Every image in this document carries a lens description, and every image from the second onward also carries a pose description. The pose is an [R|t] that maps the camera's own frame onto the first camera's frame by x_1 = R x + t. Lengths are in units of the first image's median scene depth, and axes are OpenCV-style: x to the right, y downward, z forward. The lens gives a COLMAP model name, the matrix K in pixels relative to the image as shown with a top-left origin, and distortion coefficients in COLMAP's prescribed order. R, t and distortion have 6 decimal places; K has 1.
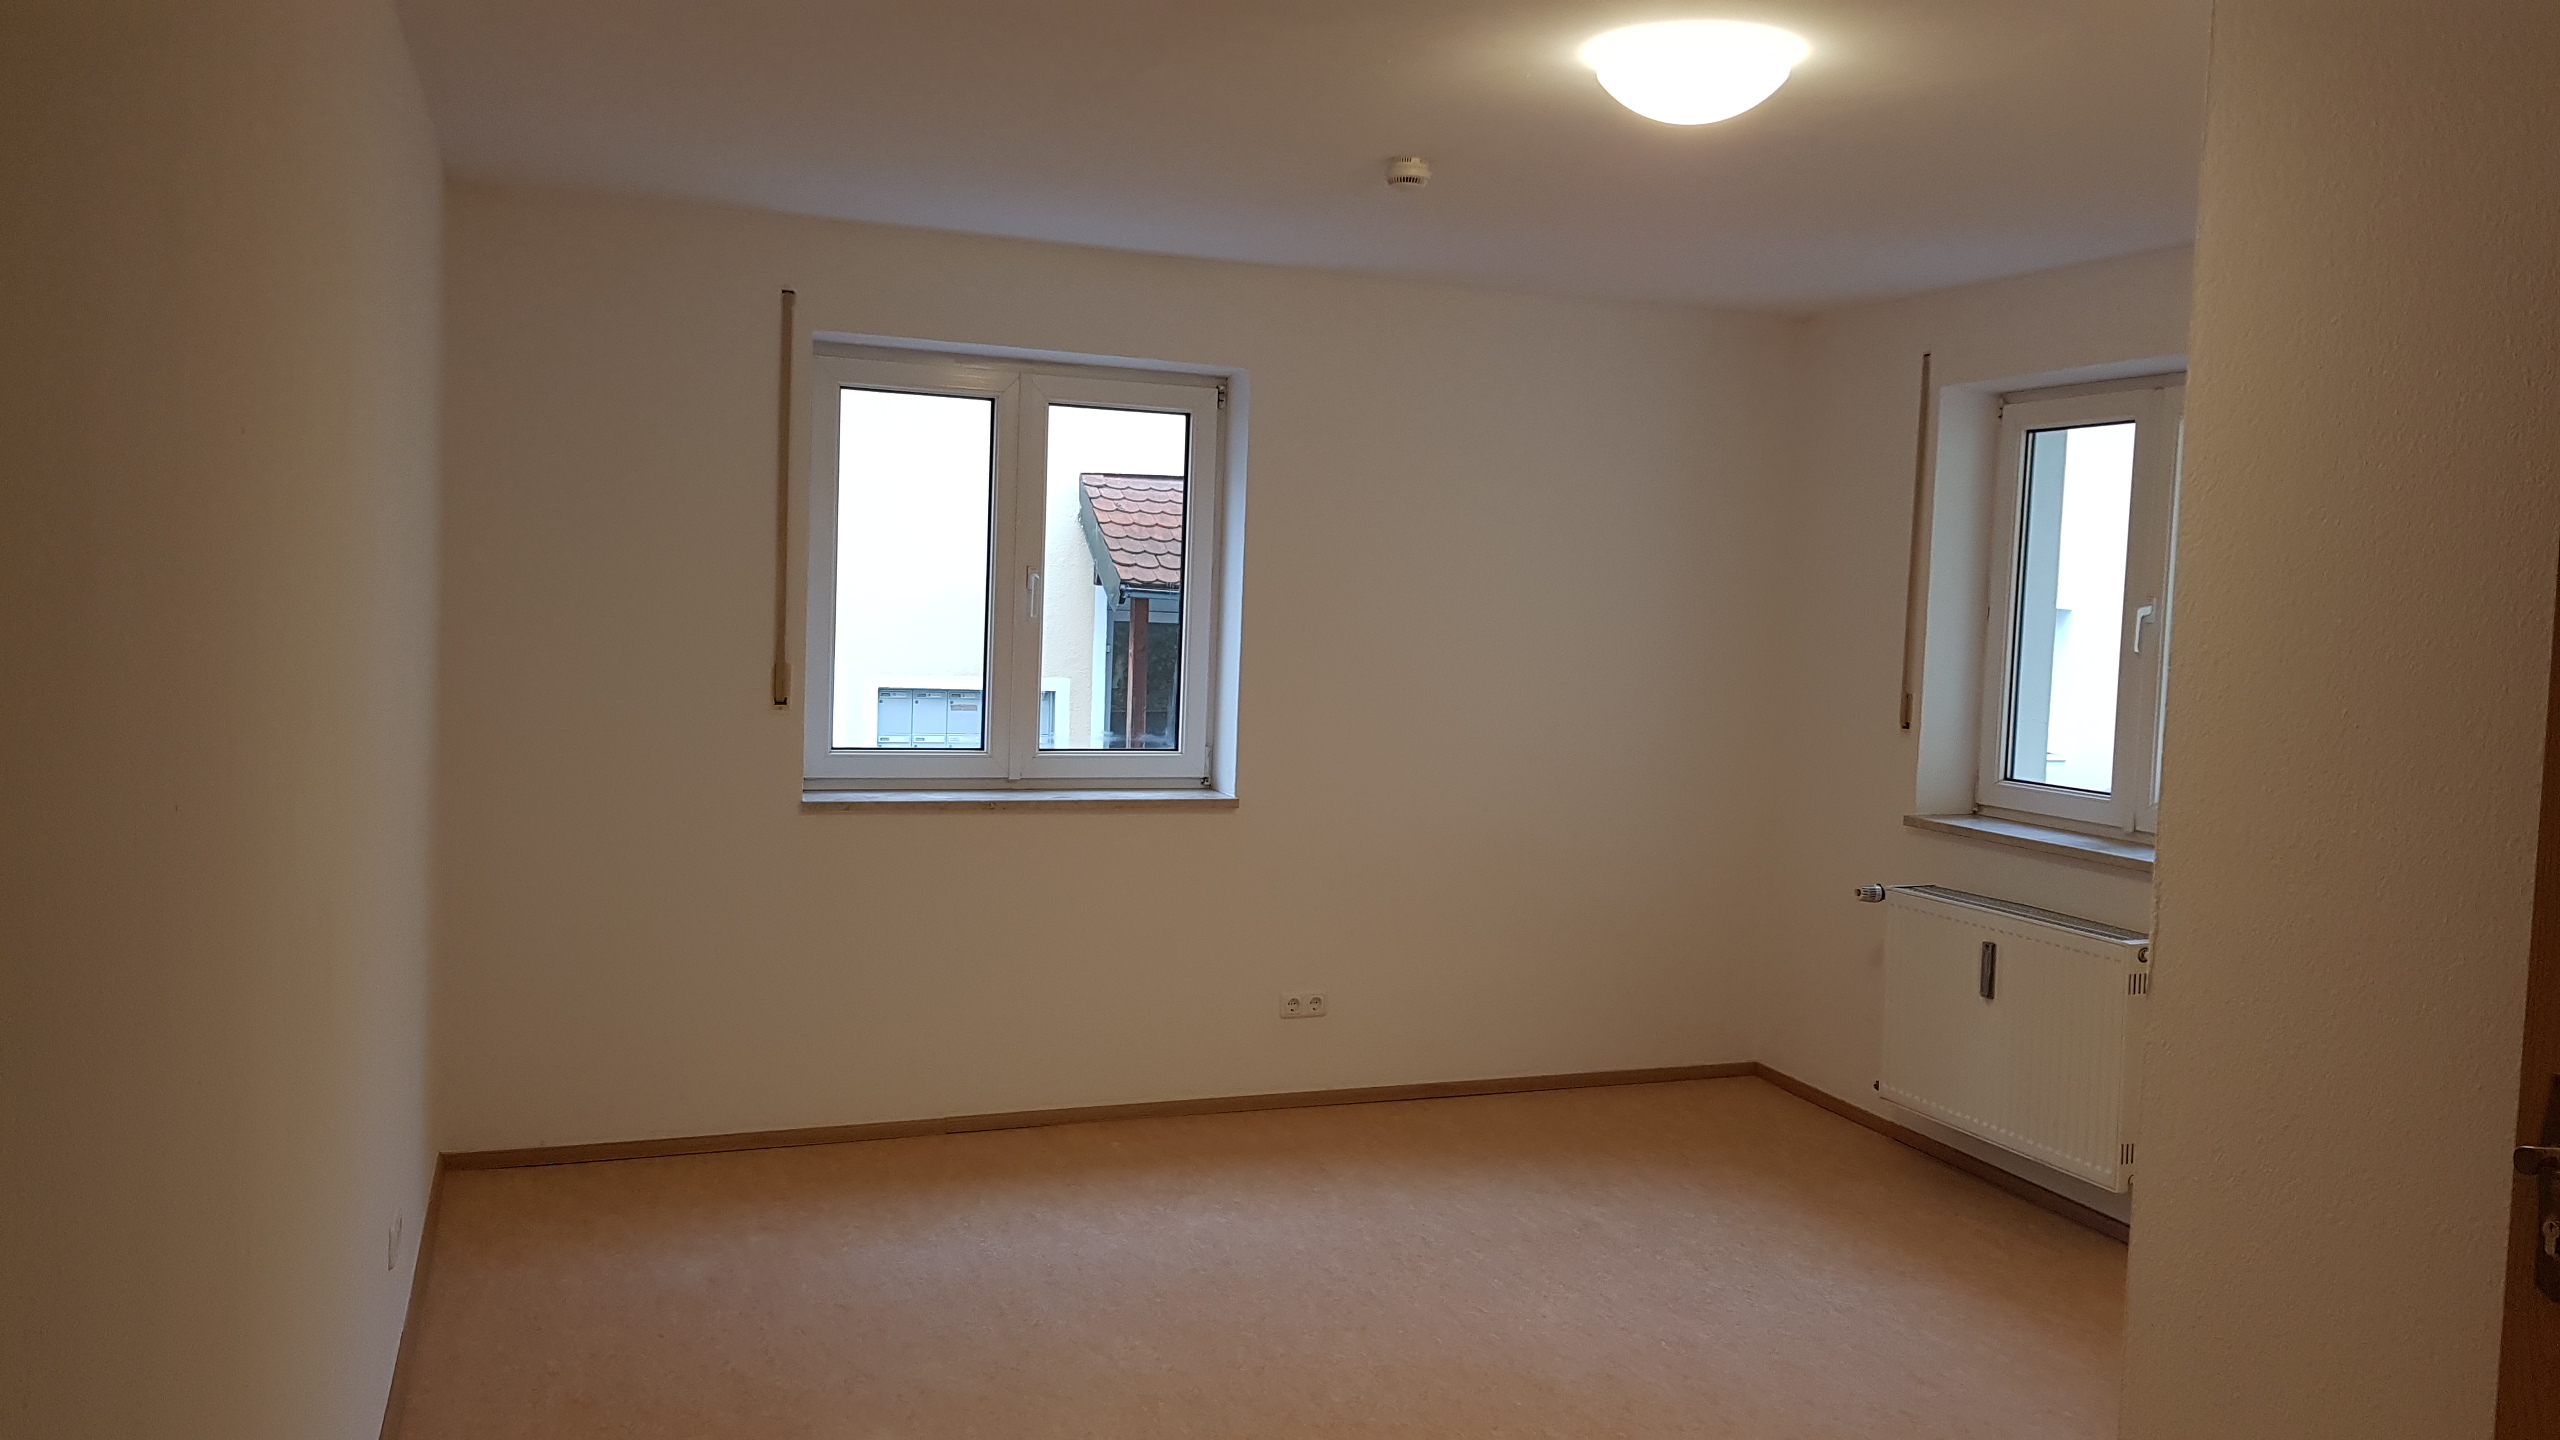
lens RADIAL K [[2000.3, 0, 1280.0], [0, 2000.3, 720.0], [0, 0, 1]] dist [0.038362, -0.015916]
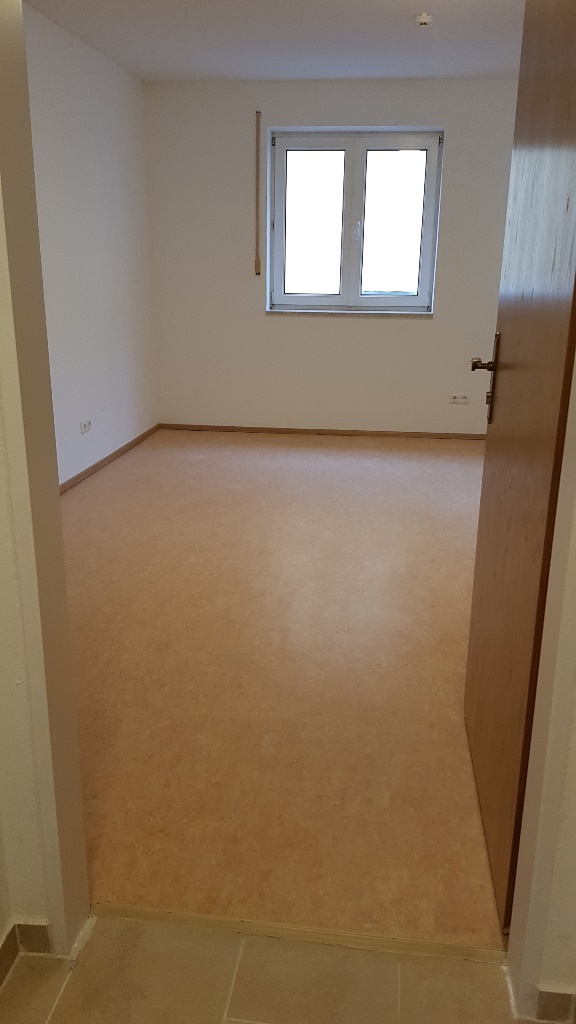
lens RADIAL K [[800.1, 0, 288.0], [0, 800.1, 512.0], [0, 0, 1]] dist [0.038362, -0.015916]
pose [[0.870966, 0.122066, -0.475939, 0.344457], [-0.011879, 0.973597, 0.227963, 0.056160], [0.491199, -0.192894, 0.849421, 0.004218]]
